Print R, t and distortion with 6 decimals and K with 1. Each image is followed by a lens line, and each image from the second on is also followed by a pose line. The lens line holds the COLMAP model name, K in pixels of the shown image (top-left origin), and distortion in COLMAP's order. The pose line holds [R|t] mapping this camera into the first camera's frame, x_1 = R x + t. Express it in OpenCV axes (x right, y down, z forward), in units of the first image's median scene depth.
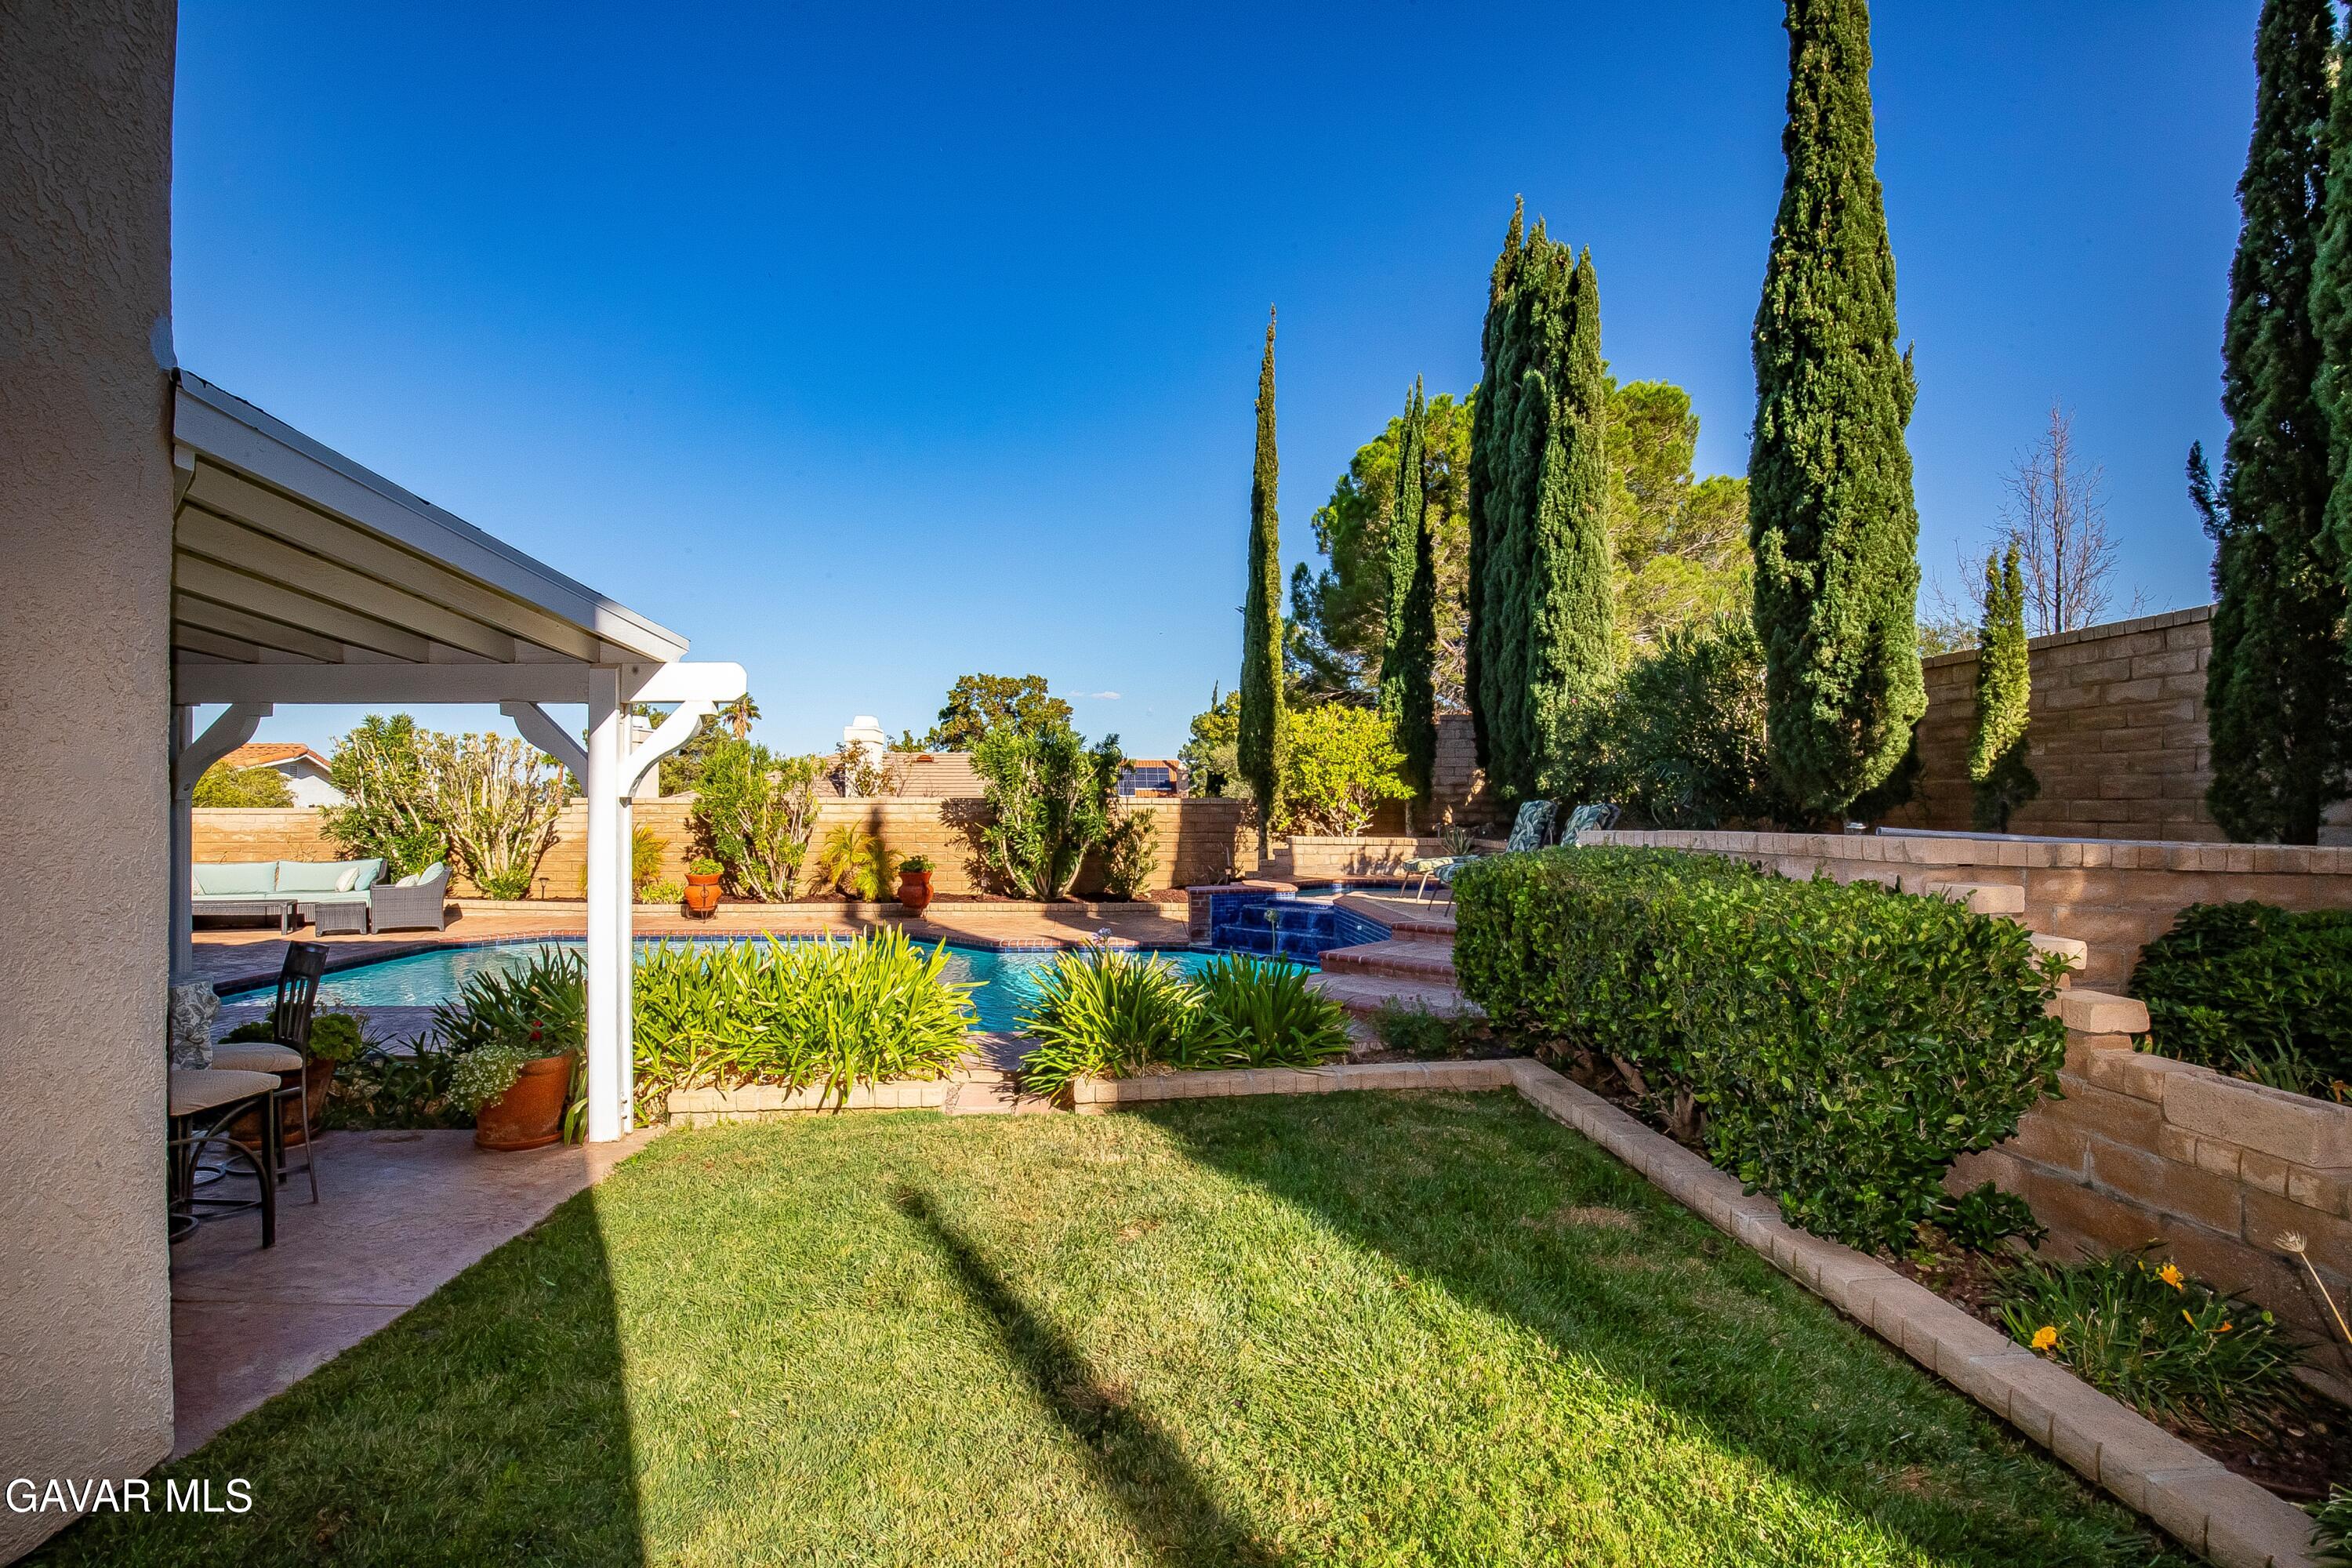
lens RADIAL K [[1086.3, 0, 1176.0], [0, 1086.3, 784.0], [0, 0, 1]] dist [-0.013084, 0.000459]
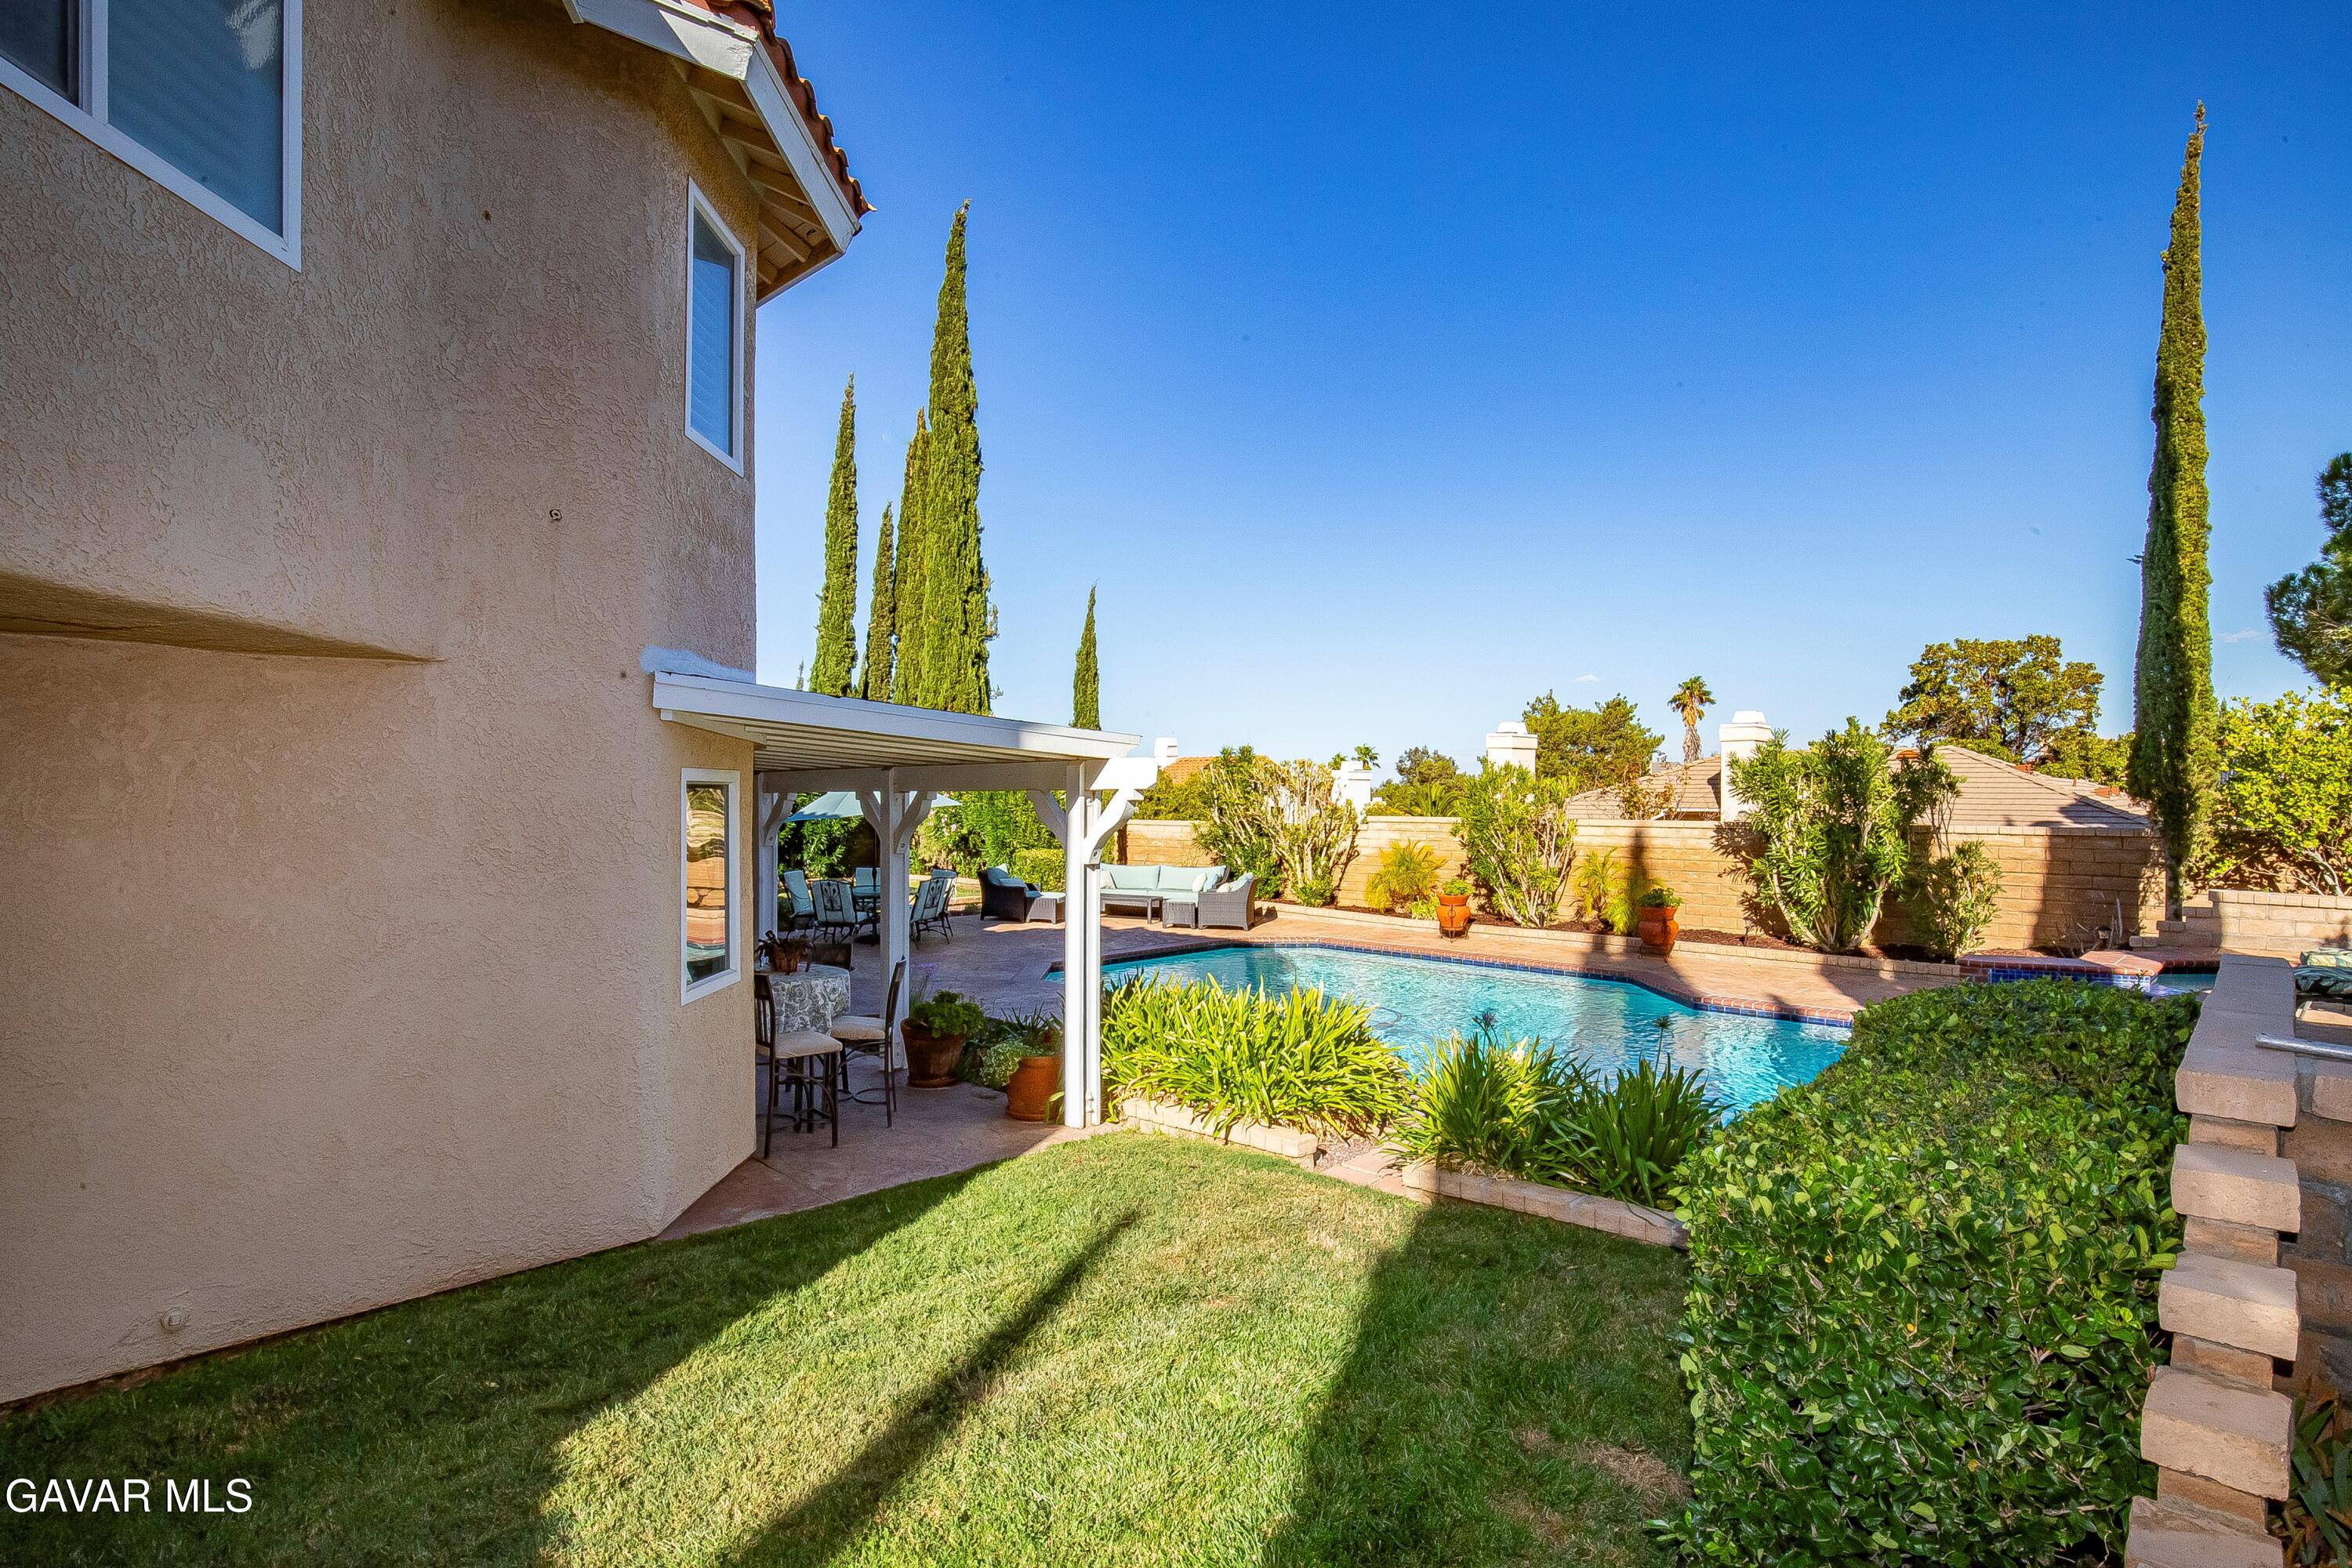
lens RADIAL K [[1177.3, 0, 1176.0], [0, 1177.3, 784.0], [0, 0, 1]] dist [-0.015598, 0.000928]
pose [[0.689468, -0.006123, -0.724290, 0.181827], [0.011966, 0.999924, 0.002938, -0.027099], [0.724217, -0.010692, 0.689489, 0.034153]]
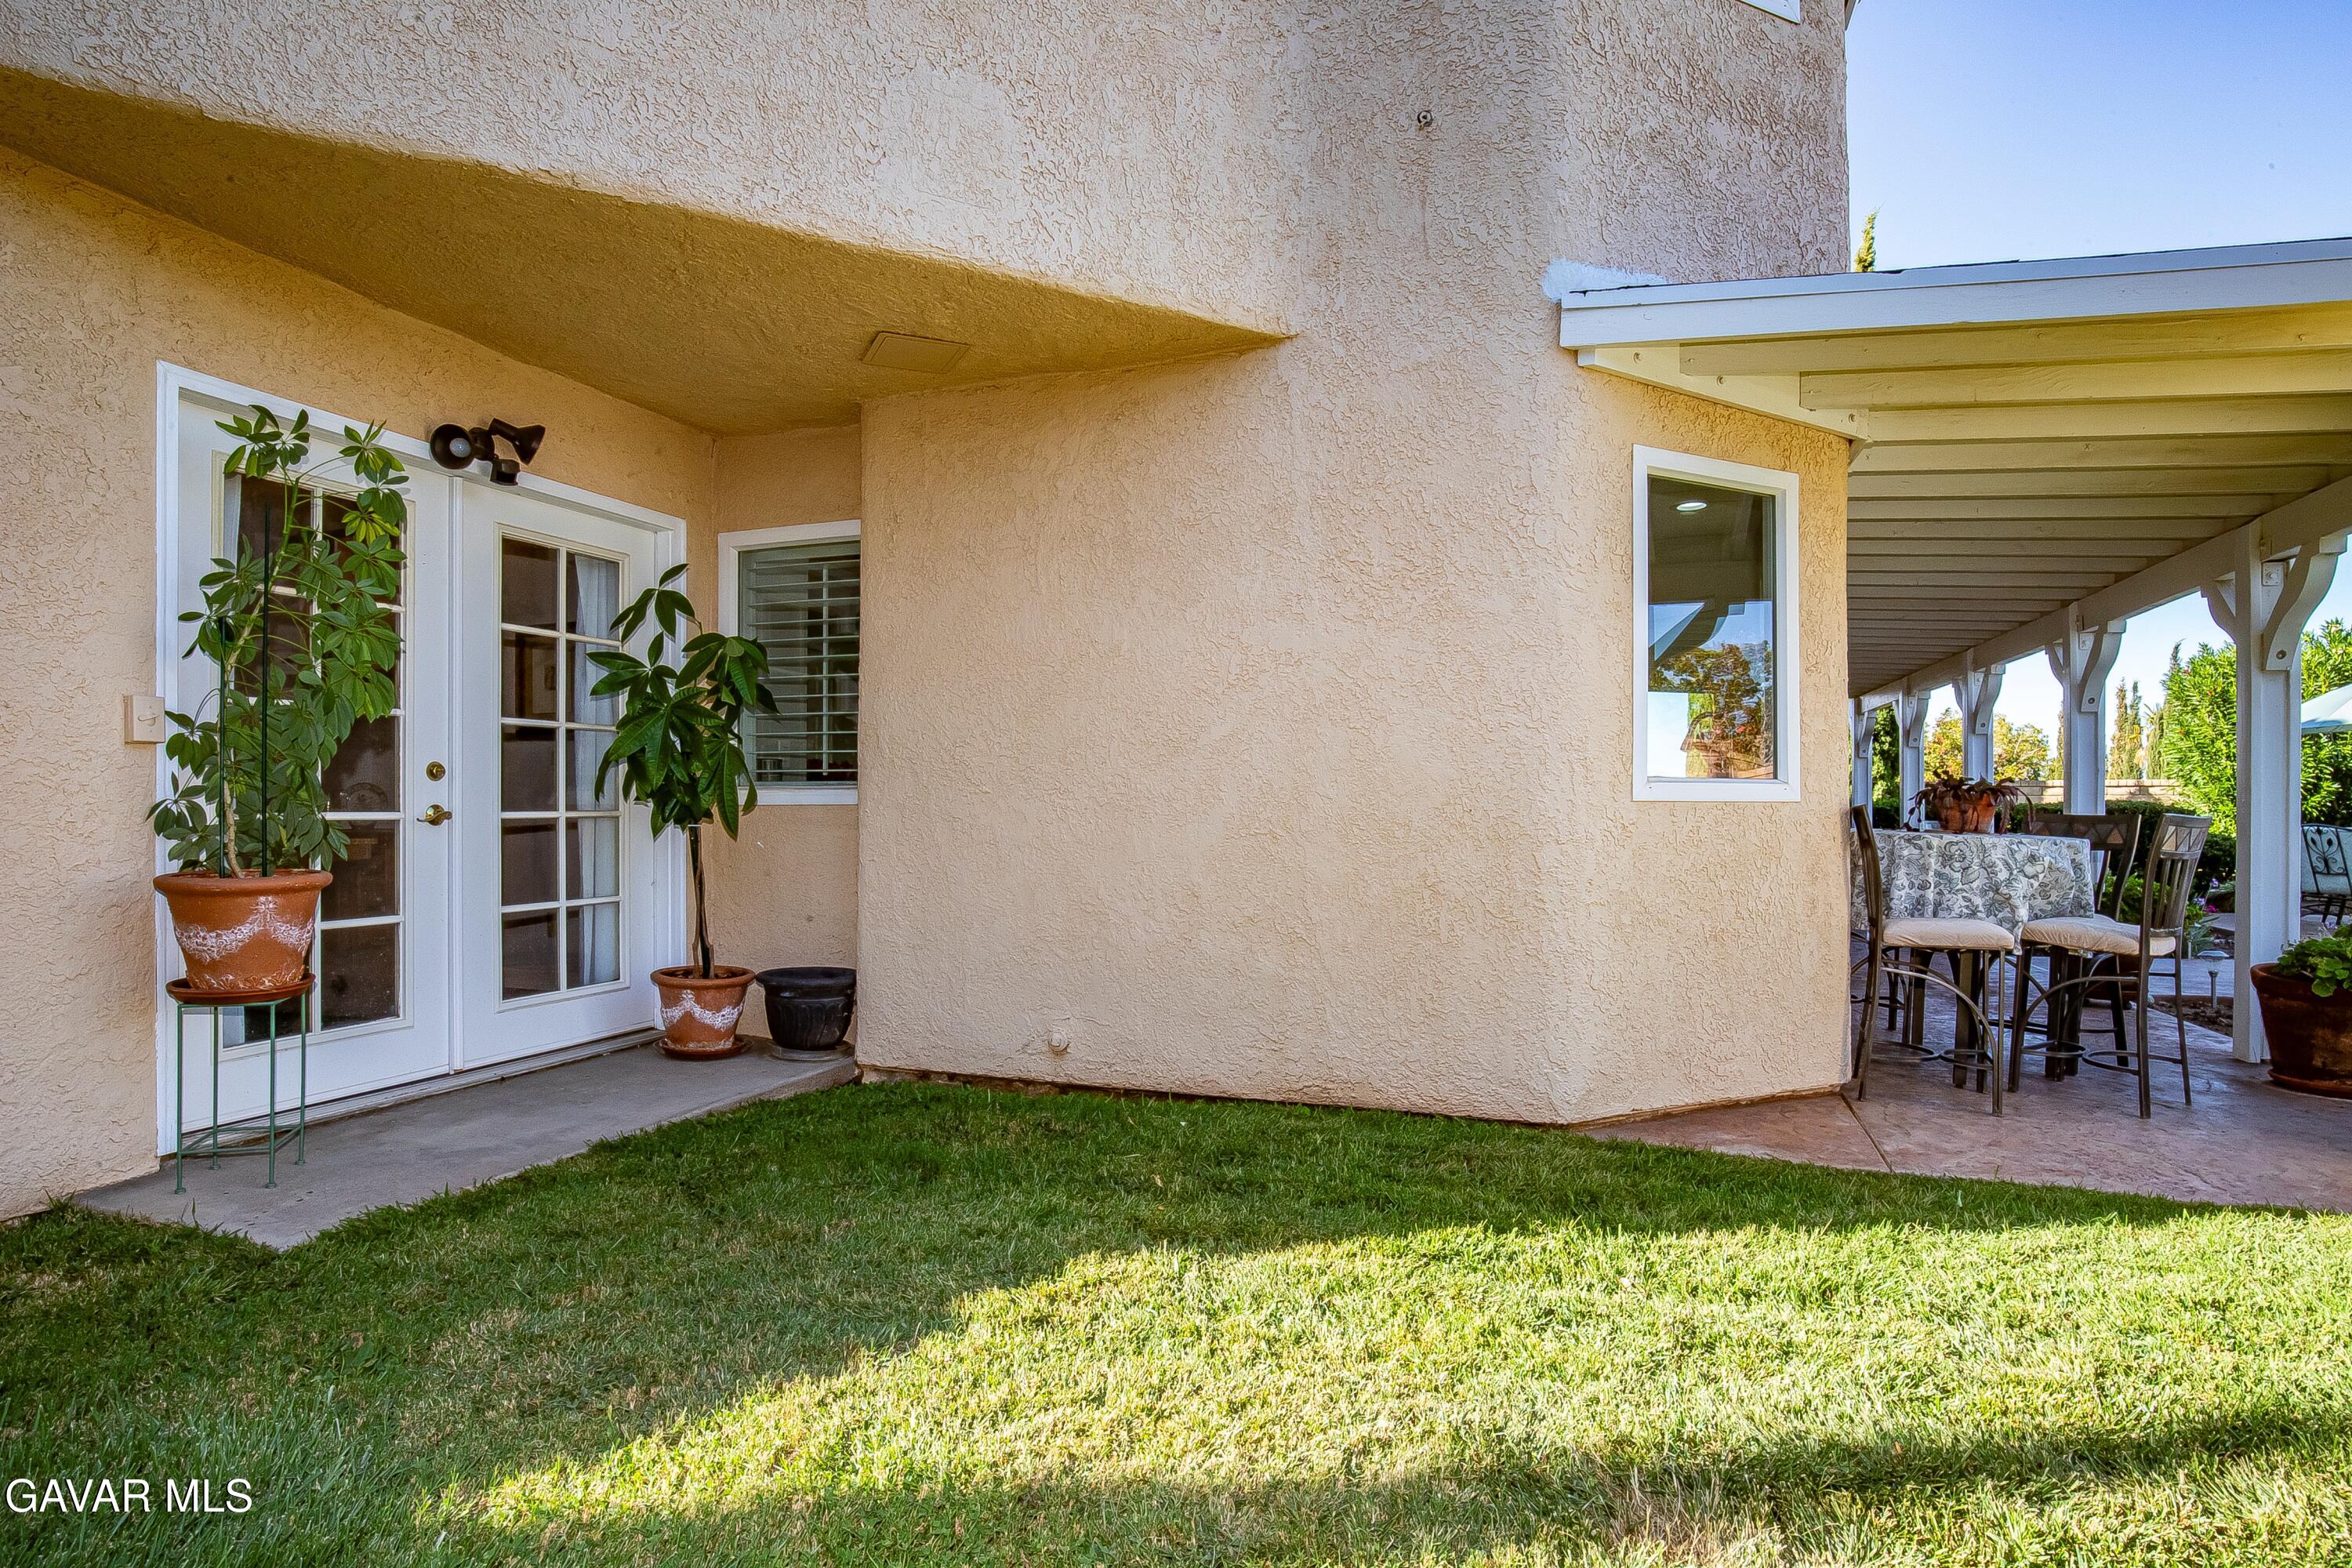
lens RADIAL K [[1216.5, 0, 1171.7], [0, 1216.5, 804.2], [0, 0, 1]] dist [-0.025139, 0.000891]
pose [[-0.374298, -0.008945, -0.927265, 0.087844], [0.015878, 0.999745, -0.016054, 0.037696], [0.927172, -0.020732, -0.374061, 0.165127]]
